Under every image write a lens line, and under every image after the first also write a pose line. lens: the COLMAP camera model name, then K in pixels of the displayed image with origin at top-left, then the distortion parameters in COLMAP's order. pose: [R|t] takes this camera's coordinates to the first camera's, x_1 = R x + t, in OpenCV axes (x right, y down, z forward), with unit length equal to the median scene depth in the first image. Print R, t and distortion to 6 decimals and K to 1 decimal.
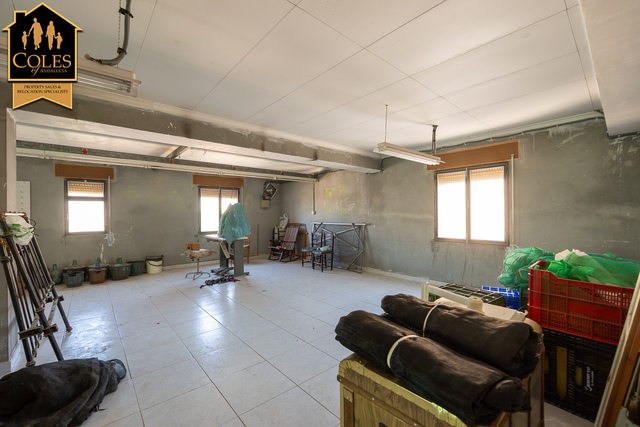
lens RADIAL K [[268.1, 0, 320.0], [0, 268.1, 213.5], [0, 0, 1]] dist [-0.001415, -0.000090]
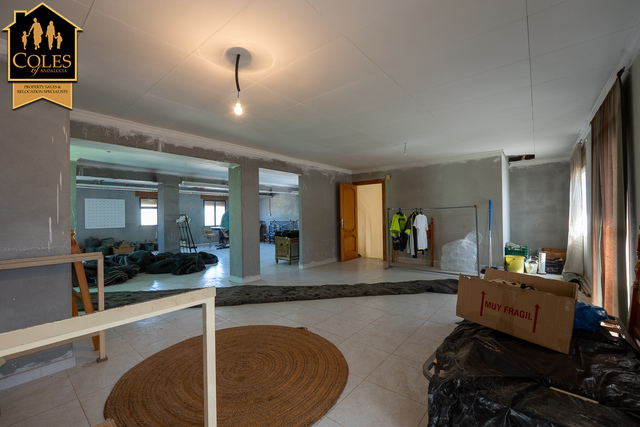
lens RADIAL K [[268.1, 0, 320.0], [0, 268.1, 213.5], [0, 0, 1]] dist [-0.001415, -0.000090]
pose [[0.986942, -0.003723, 0.161034, 0.022746], [0.004752, 0.999971, -0.006004, 0.002499], [-0.161007, 0.006691, 0.986931, -1.015986]]
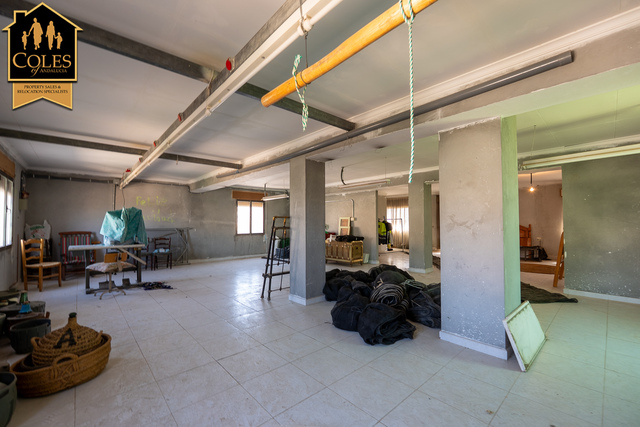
lens RADIAL K [[268.1, 0, 320.0], [0, 268.1, 213.5], [0, 0, 1]] dist [-0.001415, -0.000090]
pose [[-0.010999, 0.039849, 0.999145, -1.234465], [-0.002656, 0.999201, -0.039880, 0.015951], [-0.999936, -0.003092, -0.010885, 0.348968]]
